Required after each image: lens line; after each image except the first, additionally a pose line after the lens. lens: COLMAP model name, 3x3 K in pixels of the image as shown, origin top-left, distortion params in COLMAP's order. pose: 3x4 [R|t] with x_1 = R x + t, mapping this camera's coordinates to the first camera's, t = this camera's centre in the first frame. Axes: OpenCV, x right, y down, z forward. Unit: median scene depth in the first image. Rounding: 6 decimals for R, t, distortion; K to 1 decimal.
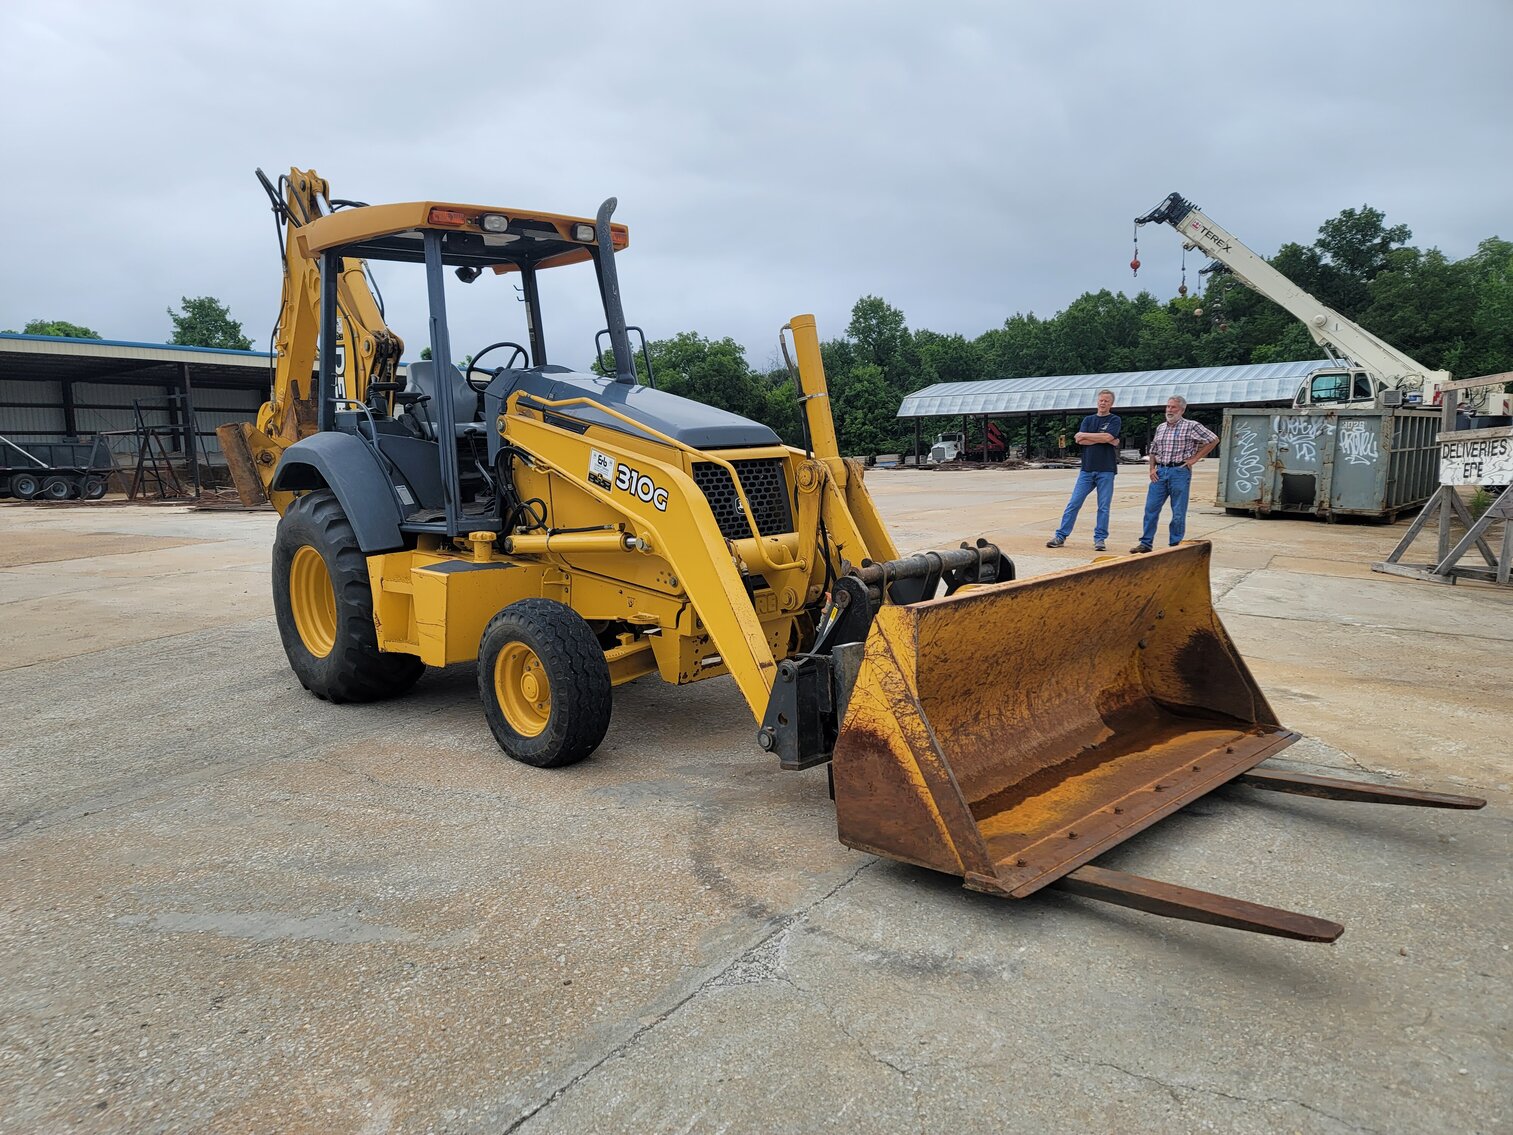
lens RADIAL K [[1104.5, 0, 731.5], [0, 1104.5, 565.8], [0, 0, 1]] dist [0.081527, -0.073322]
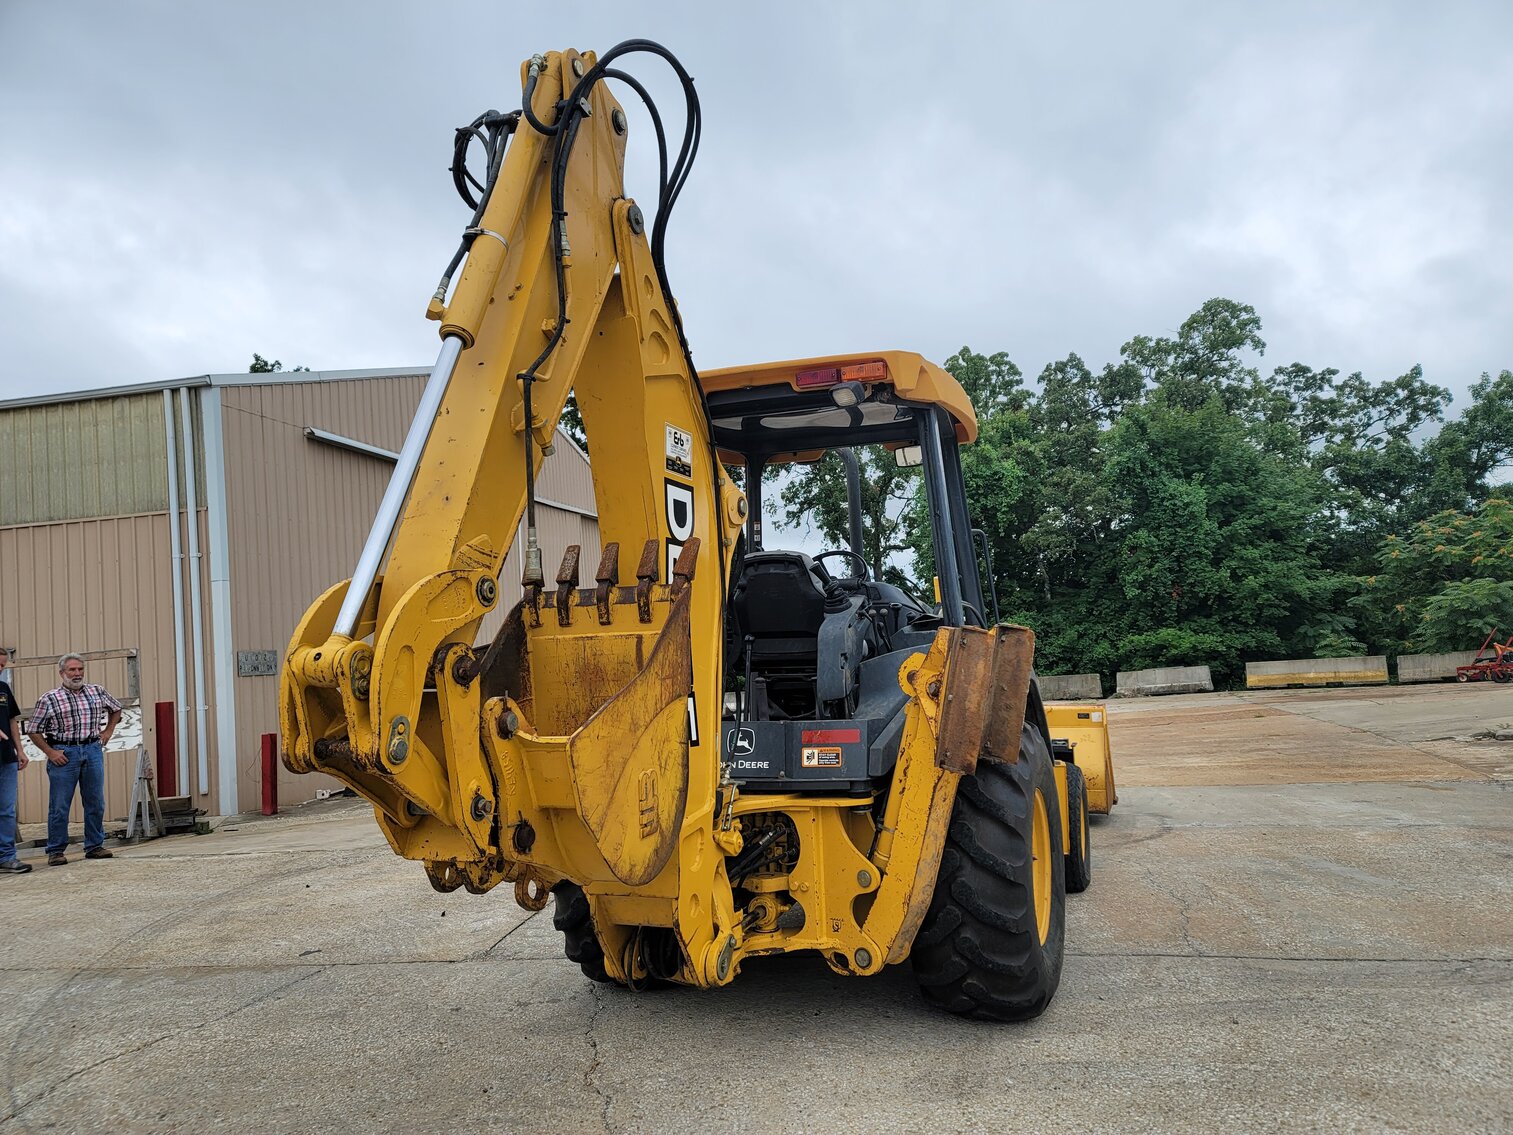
lens RADIAL K [[1093.0, 0, 769.3], [0, 1093.0, 578.2], [0, 0, 1]] dist [0.090922, -0.082171]
pose [[-0.418833, 0.095484, 0.903029, -1.269178], [0.170449, 0.985047, -0.025100, -0.218153], [-0.891923, 0.143408, -0.428845, 1.871847]]
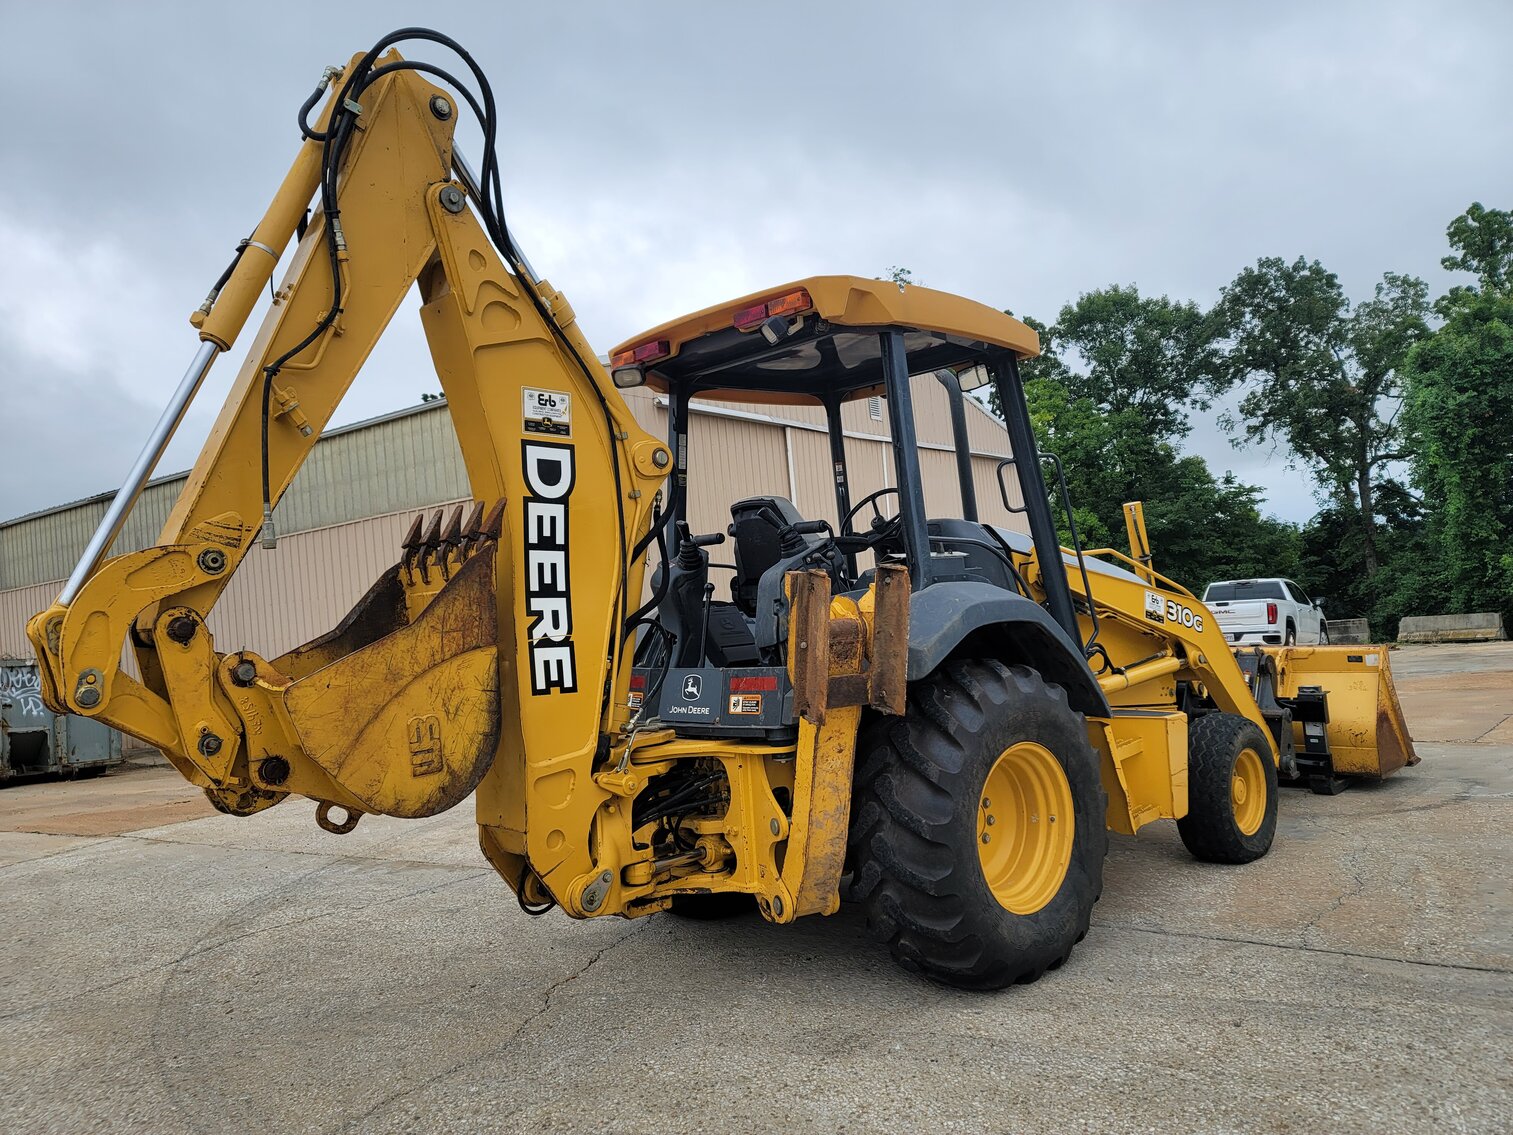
lens RADIAL K [[1090.9, 0, 749.6], [0, 1090.9, 578.0], [0, 0, 1]] dist [0.091218, -0.084898]
pose [[0.009646, 0.051385, 0.998632, -1.351638], [0.197631, 0.978882, -0.052277, -0.145858], [-0.980229, 0.197865, -0.000713, 1.466418]]
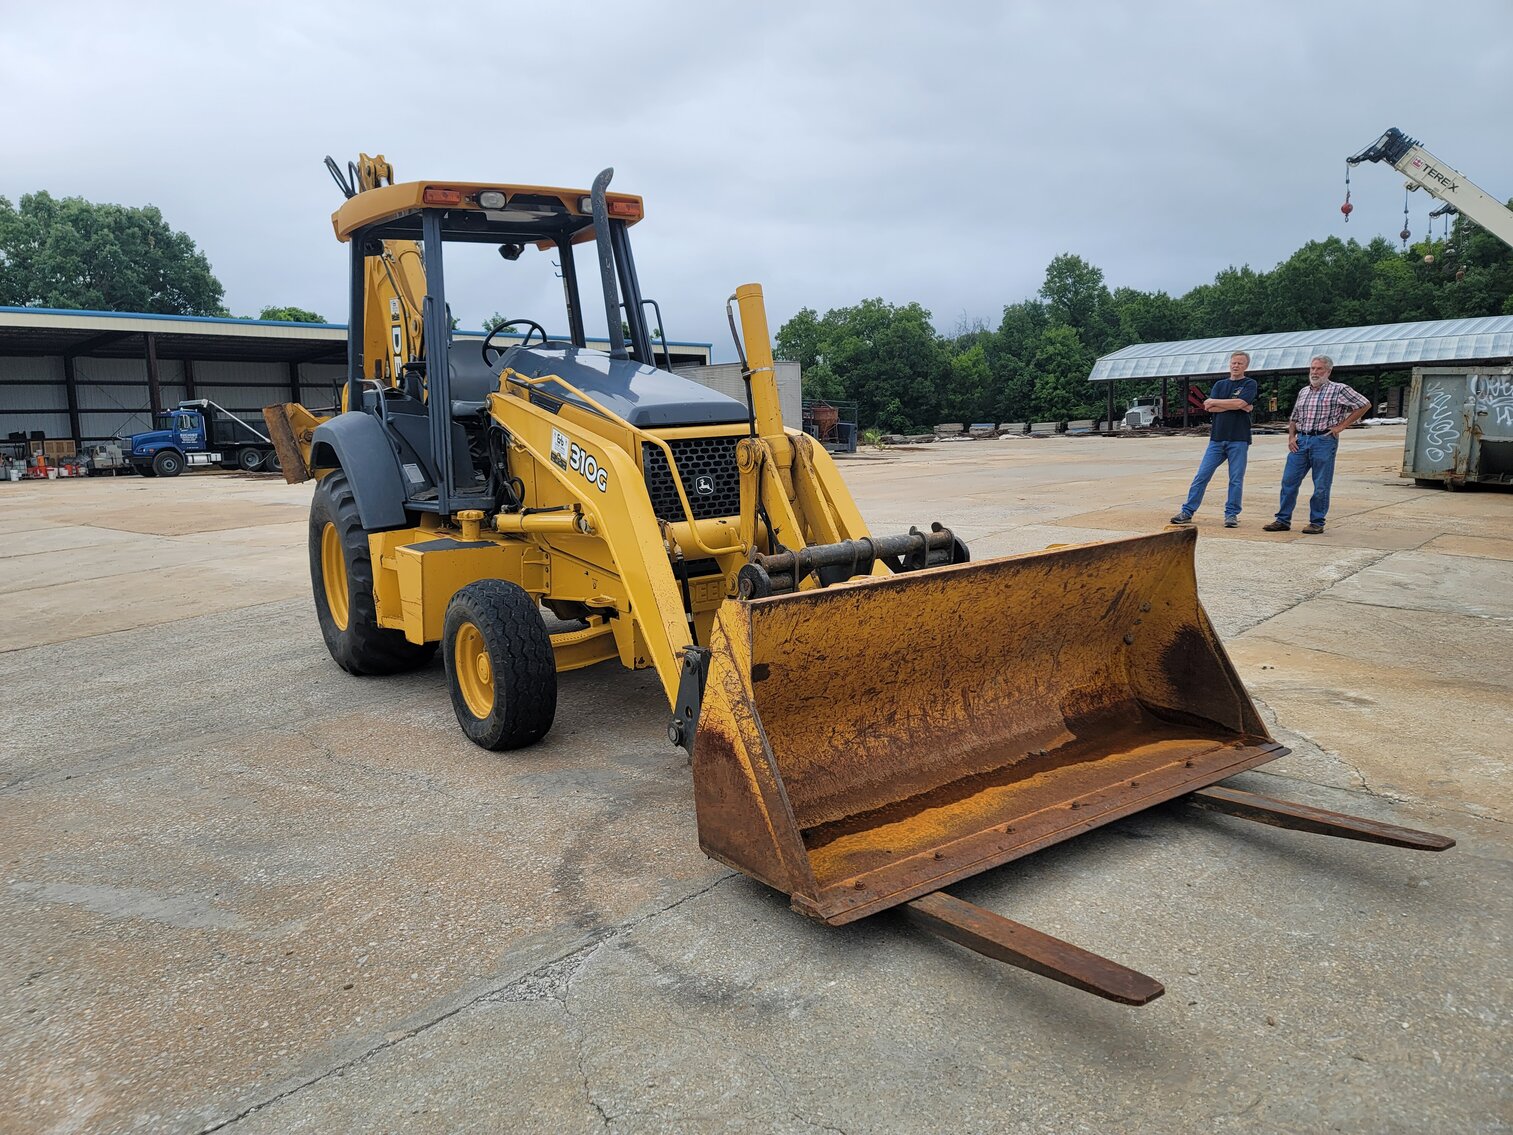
lens RADIAL K [[1101.7, 0, 735.0], [0, 1101.7, 549.8], [0, 0, 1]] dist [0.092096, -0.094847]
pose [[0.985841, 0.009961, -0.167384, 0.206641], [-0.007606, 0.999863, 0.014708, -0.013384], [0.167508, -0.013227, 0.985782, 0.062179]]
